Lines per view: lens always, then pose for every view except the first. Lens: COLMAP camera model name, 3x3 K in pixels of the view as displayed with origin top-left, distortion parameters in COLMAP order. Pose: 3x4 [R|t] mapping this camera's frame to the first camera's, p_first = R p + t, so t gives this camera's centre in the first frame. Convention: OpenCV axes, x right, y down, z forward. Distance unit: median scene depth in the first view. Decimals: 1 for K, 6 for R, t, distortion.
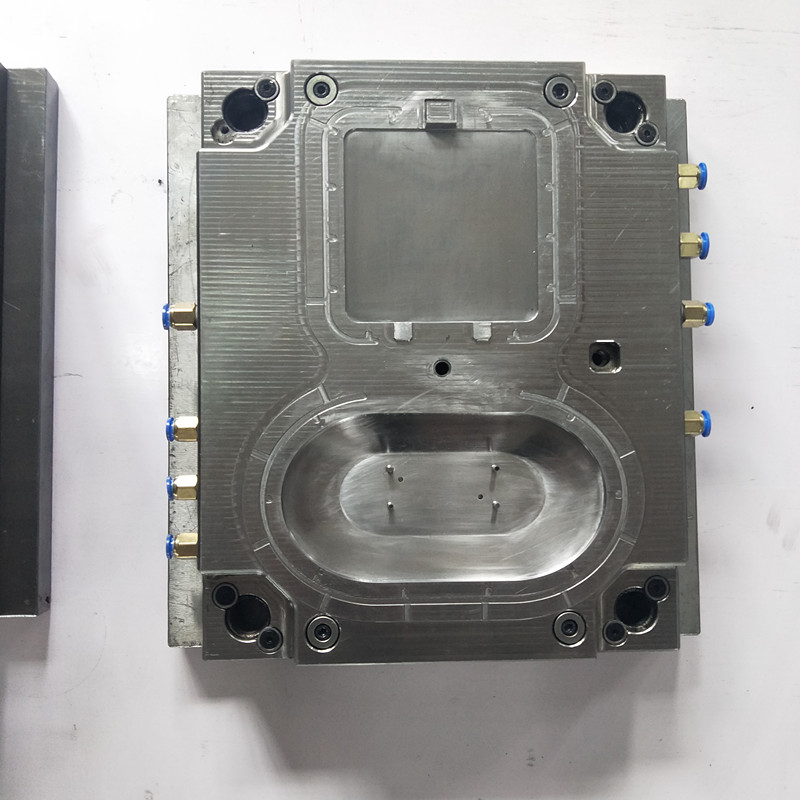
lens RADIAL K [[899.8, 0, 402.3], [0, 899.8, 400.6], [0, 0, 1]] dist [0.135049, -0.397855]
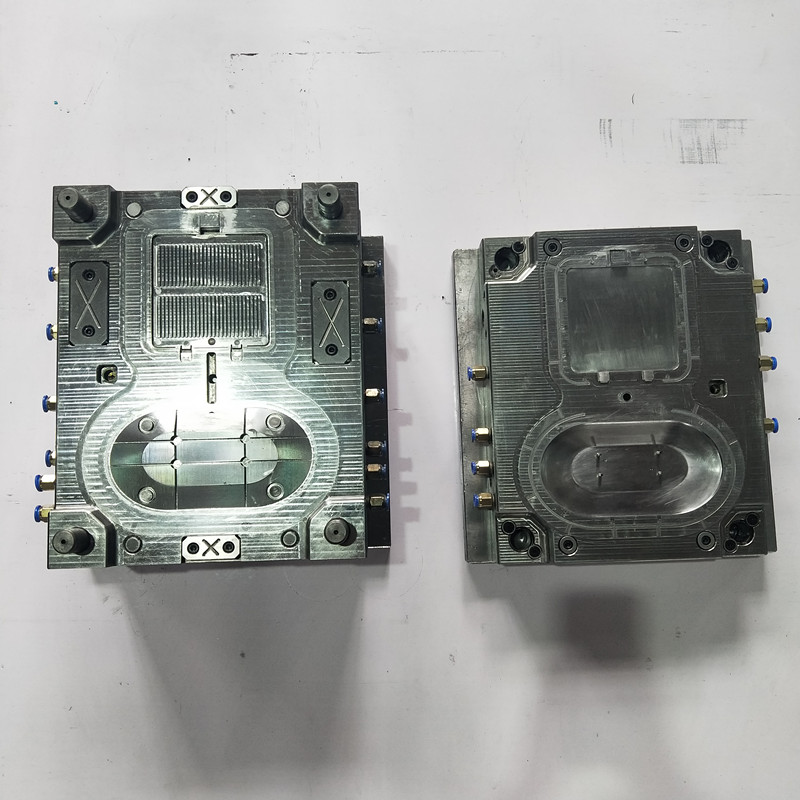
lens RADIAL K [[899.8, 0, 402.3], [0, 899.8, 400.6], [0, 0, 1]] dist [0.135049, -0.397855]
pose [[0.999480, -0.028759, -0.014573, -0.362953], [0.027633, 0.996999, -0.072311, 0.086234], [0.016609, 0.071871, 0.997276, -0.776309]]
